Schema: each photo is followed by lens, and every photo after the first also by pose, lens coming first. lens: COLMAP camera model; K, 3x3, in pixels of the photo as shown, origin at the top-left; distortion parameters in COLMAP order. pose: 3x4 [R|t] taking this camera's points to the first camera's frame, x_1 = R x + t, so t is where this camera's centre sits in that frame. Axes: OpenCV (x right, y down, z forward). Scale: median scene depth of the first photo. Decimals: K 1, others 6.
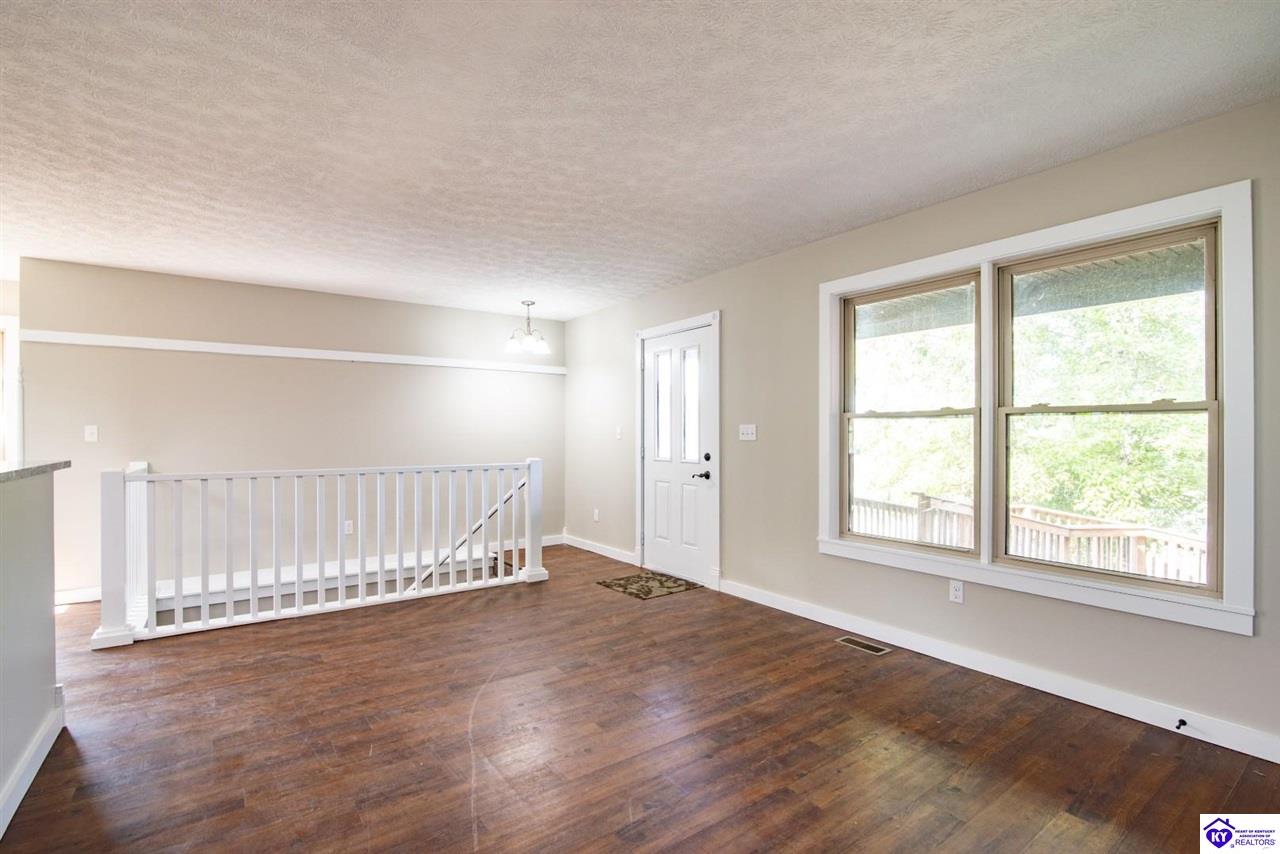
lens RADIAL K [[588.6, 0, 640.1], [0, 588.6, 430.1], [0, 0, 1]] dist [-0.017814, 0.000987]
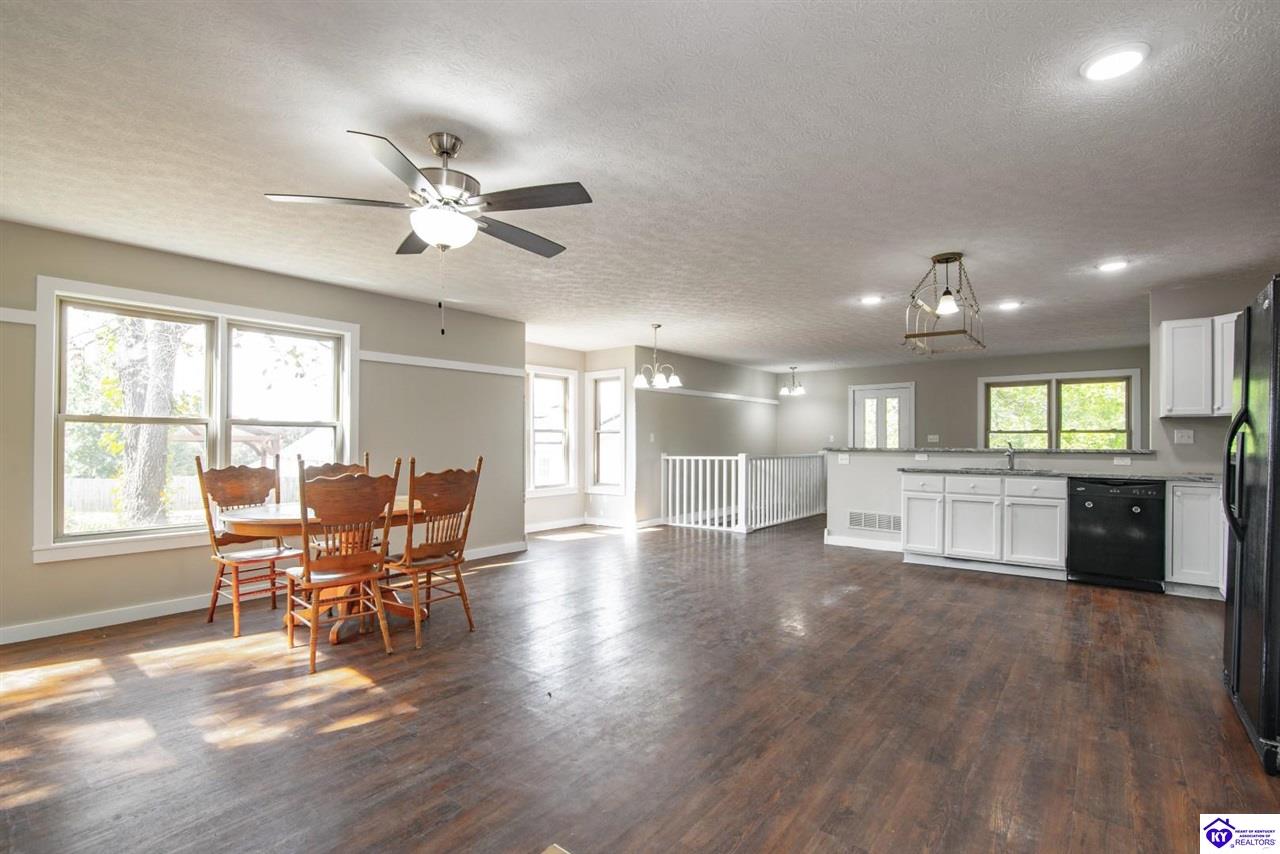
lens RADIAL K [[588.6, 0, 639.8], [0, 588.6, 439.0], [0, 0, 1]] dist [-0.017814, 0.000987]
pose [[0.963558, 0.005580, 0.267441, -1.004683], [-0.005590, 0.999984, -0.000723, 0.009143], [-0.267440, -0.000798, 0.963574, -0.572205]]
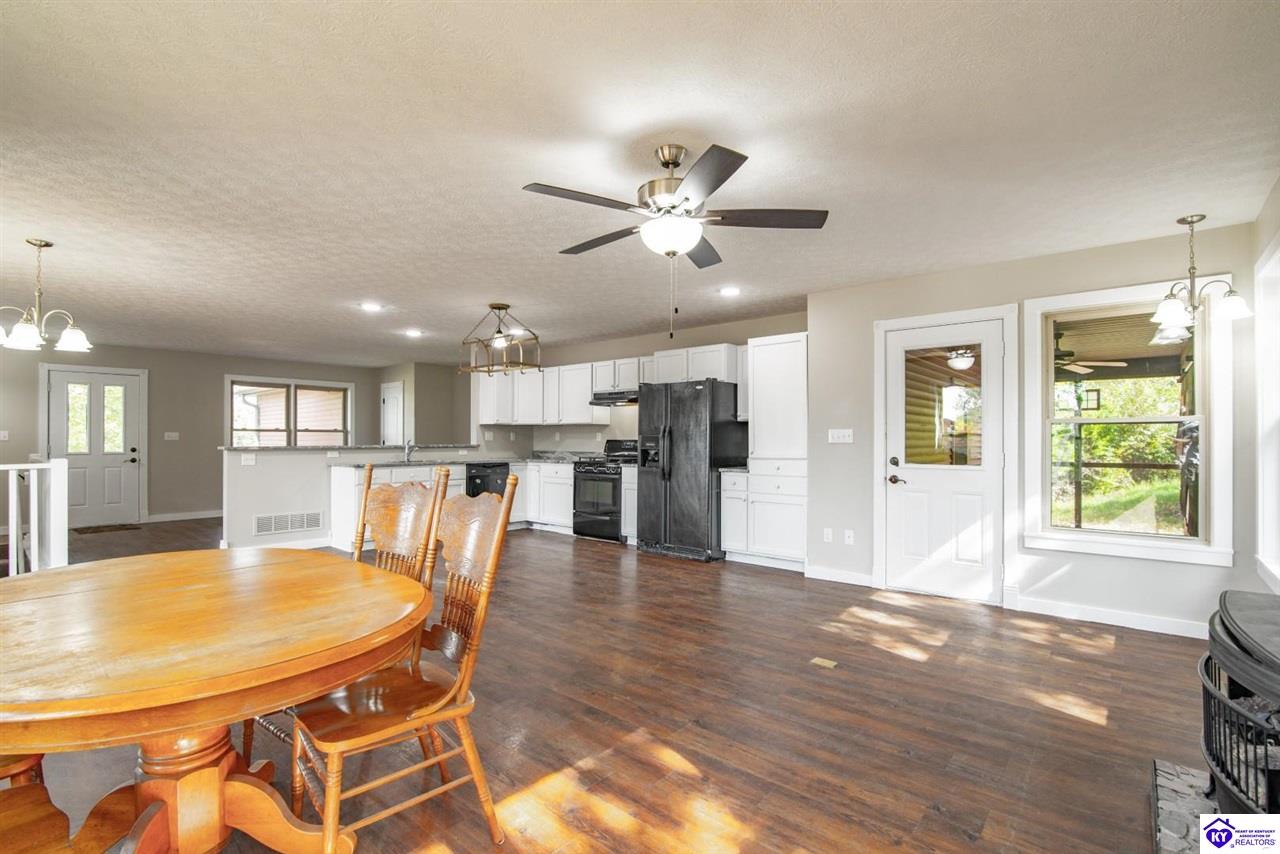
lens RADIAL K [[588.6, 0, 637.4], [0, 588.6, 434.9], [0, 0, 1]] dist [-0.017814, 0.000987]
pose [[-0.236820, 0.009978, 0.971502, -1.417215], [-0.001685, 0.999942, -0.010681, 0.011970], [-0.971552, -0.004167, -0.236789, -0.041362]]
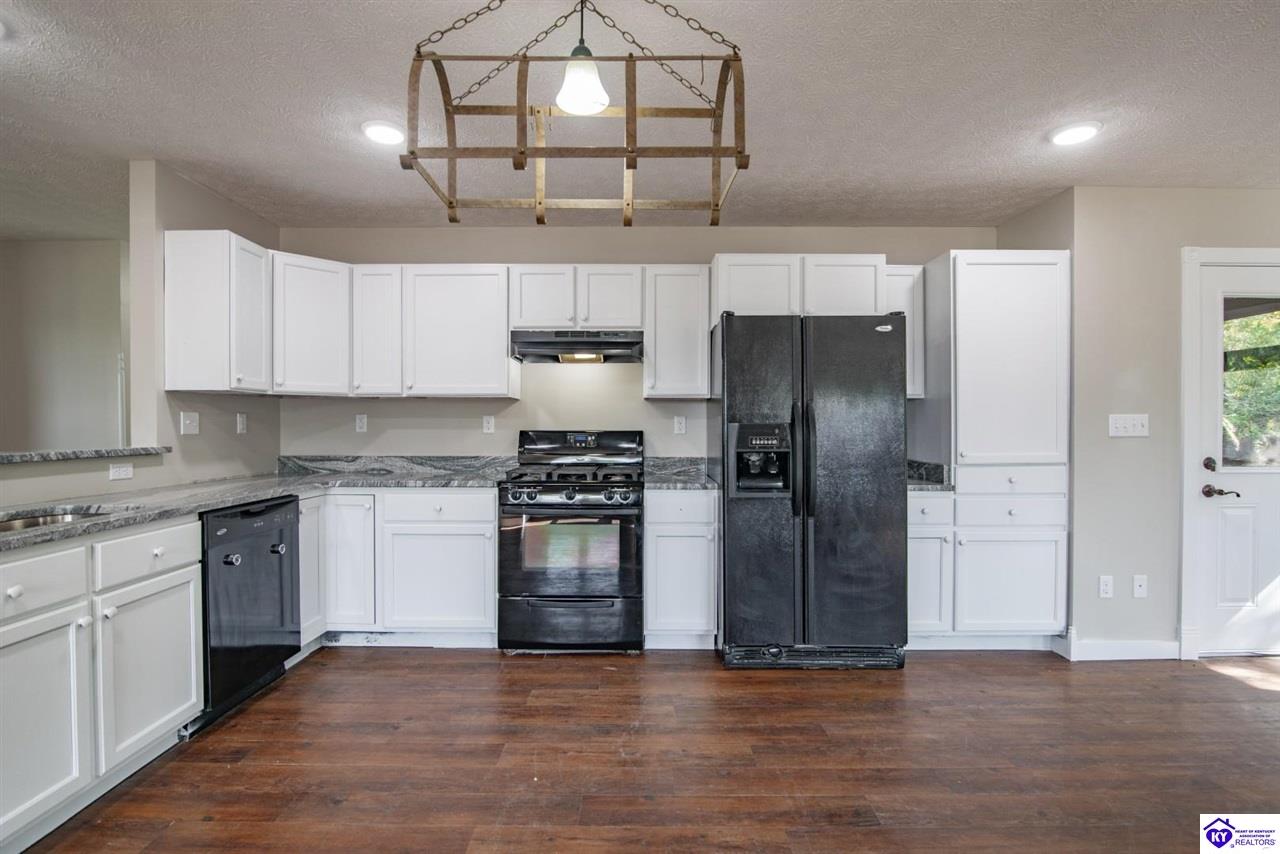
lens RADIAL K [[588.6, 0, 631.8], [0, 588.6, 424.7], [0, 0, 1]] dist [-0.017814, 0.000987]
pose [[-0.809161, 0.001654, 0.587584, -0.676278], [0.002155, 0.999998, 0.000152, 0.003537], [-0.587583, 0.001389, -0.809163, 0.138571]]
